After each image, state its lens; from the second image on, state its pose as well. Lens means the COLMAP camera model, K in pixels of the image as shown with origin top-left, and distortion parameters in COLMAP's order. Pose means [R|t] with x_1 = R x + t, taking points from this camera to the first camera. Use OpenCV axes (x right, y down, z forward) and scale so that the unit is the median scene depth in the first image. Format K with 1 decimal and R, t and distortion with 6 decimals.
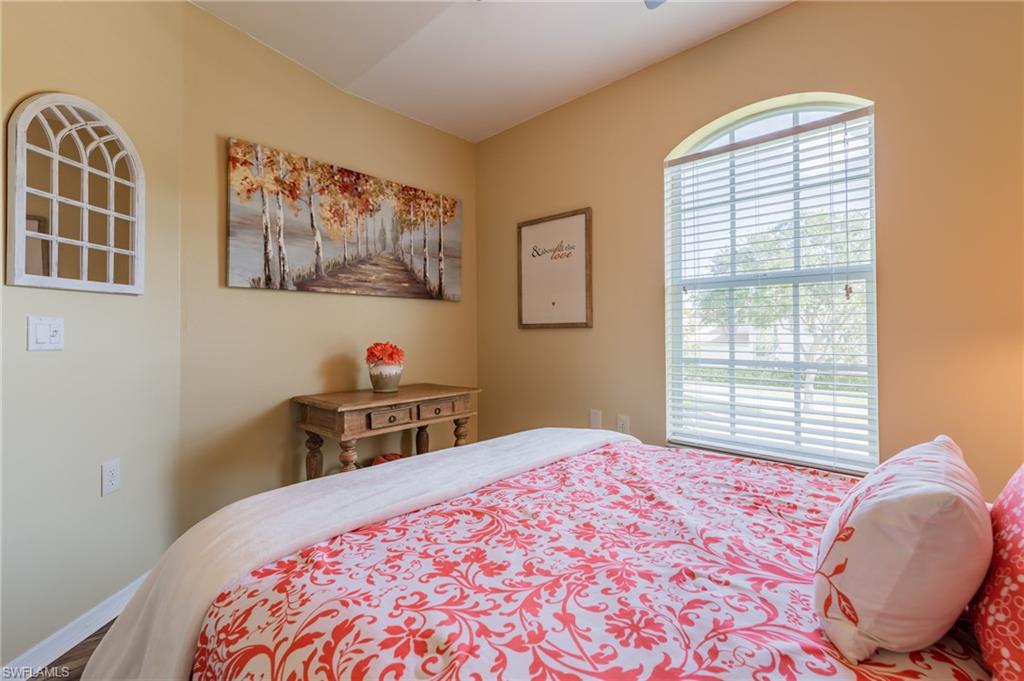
lens RADIAL K [[438.4, 0, 516.9], [0, 438.4, 339.0], [0, 0, 1]] dist [0.001574, 0.000369]
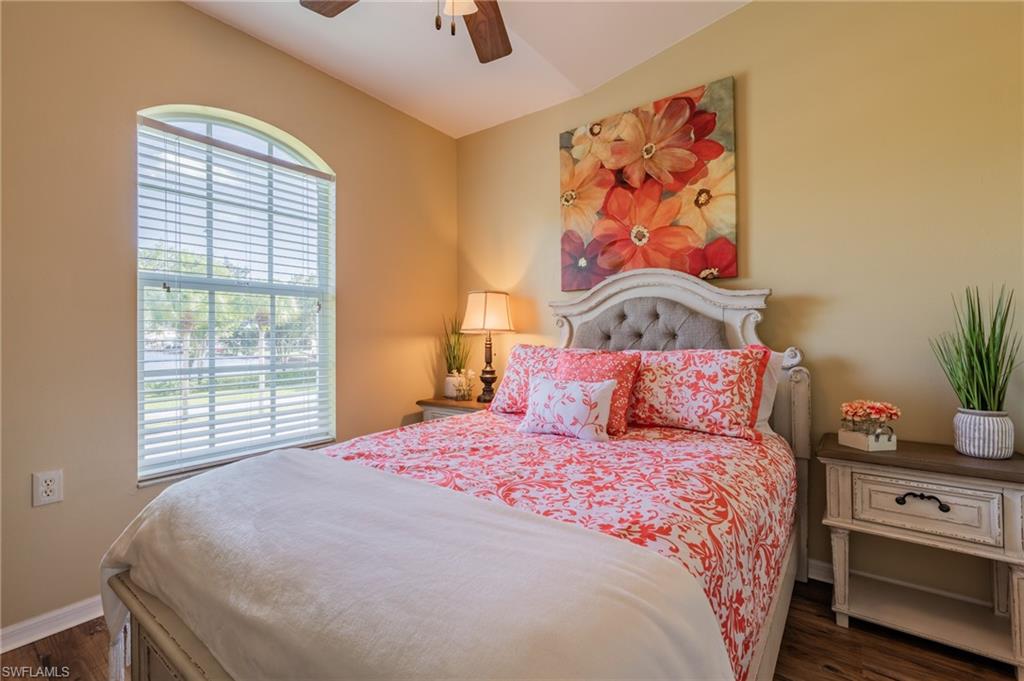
lens RADIAL K [[438.4, 0, 516.9], [0, 438.4, 339.0], [0, 0, 1]] dist [0.001574, 0.000369]
pose [[-0.097149, -0.003178, 0.995265, -1.497842], [0.026415, 0.999634, 0.005770, -0.005368], [-0.994919, 0.026851, -0.097029, 1.312829]]
